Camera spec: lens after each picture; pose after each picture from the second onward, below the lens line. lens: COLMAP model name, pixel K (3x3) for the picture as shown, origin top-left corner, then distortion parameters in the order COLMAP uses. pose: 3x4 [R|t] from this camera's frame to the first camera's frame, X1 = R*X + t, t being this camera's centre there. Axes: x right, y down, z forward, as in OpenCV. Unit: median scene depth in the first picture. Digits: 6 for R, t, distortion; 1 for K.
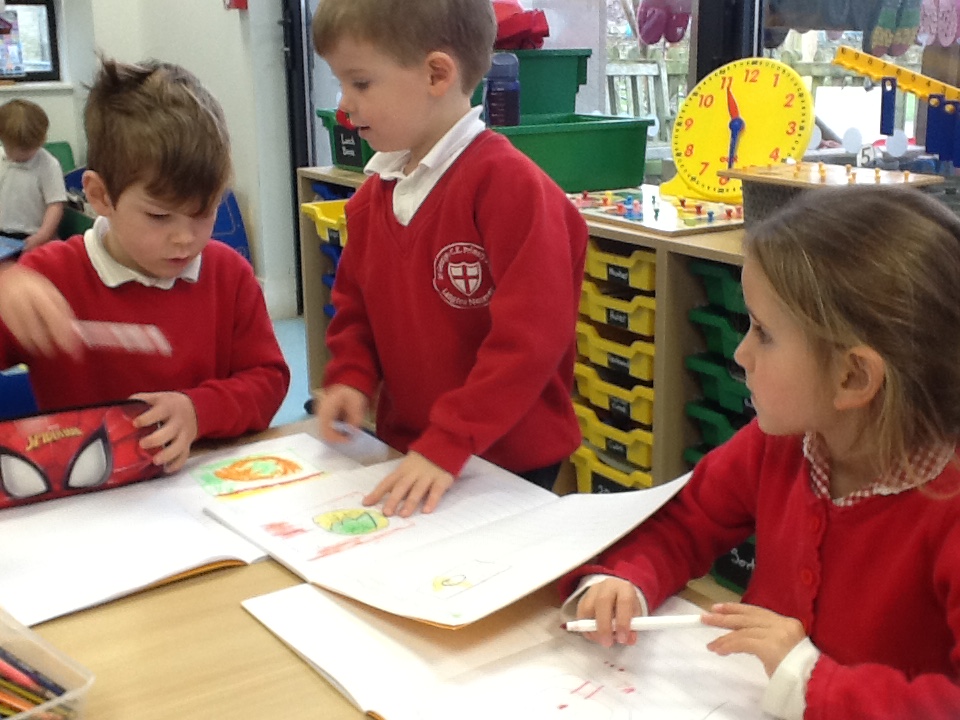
lens RADIAL K [[1219.5, 0, 478.1], [0, 1219.5, 361.6], [0, 0, 1]] dist [0.012226, 0.000000]
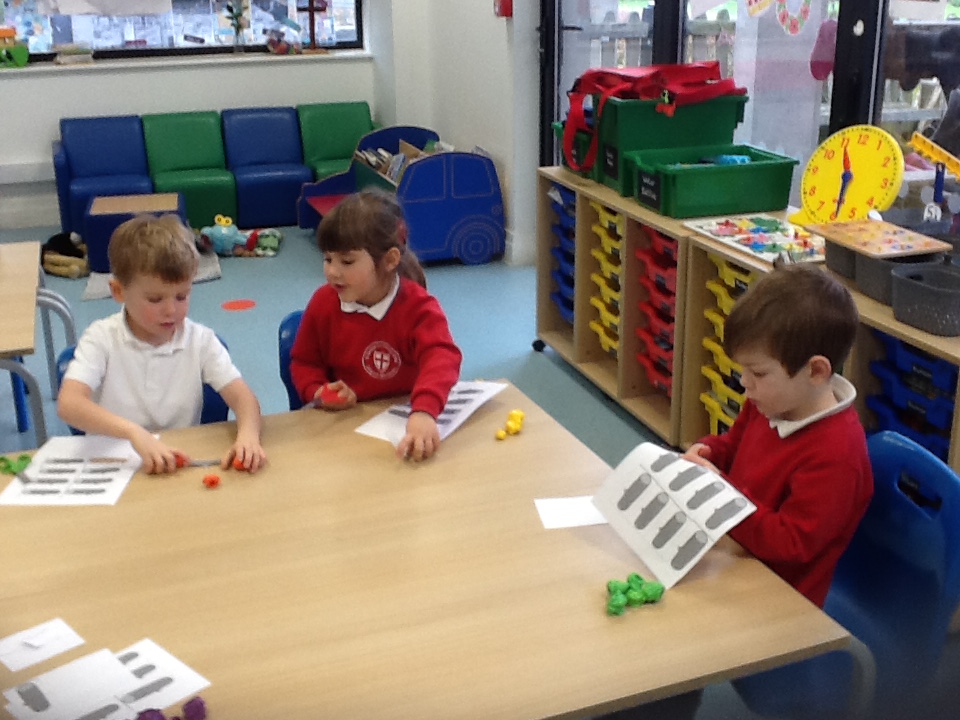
lens RADIAL K [[1219.5, 0, 481.5], [0, 1219.5, 359.9], [0, 0, 1]] dist [0.012226, 0.000000]
pose [[0.976049, 0.076666, -0.203594, 0.104090], [-0.059684, 0.994305, 0.088289, -0.083832], [0.209203, -0.074023, 0.975067, -0.425136]]
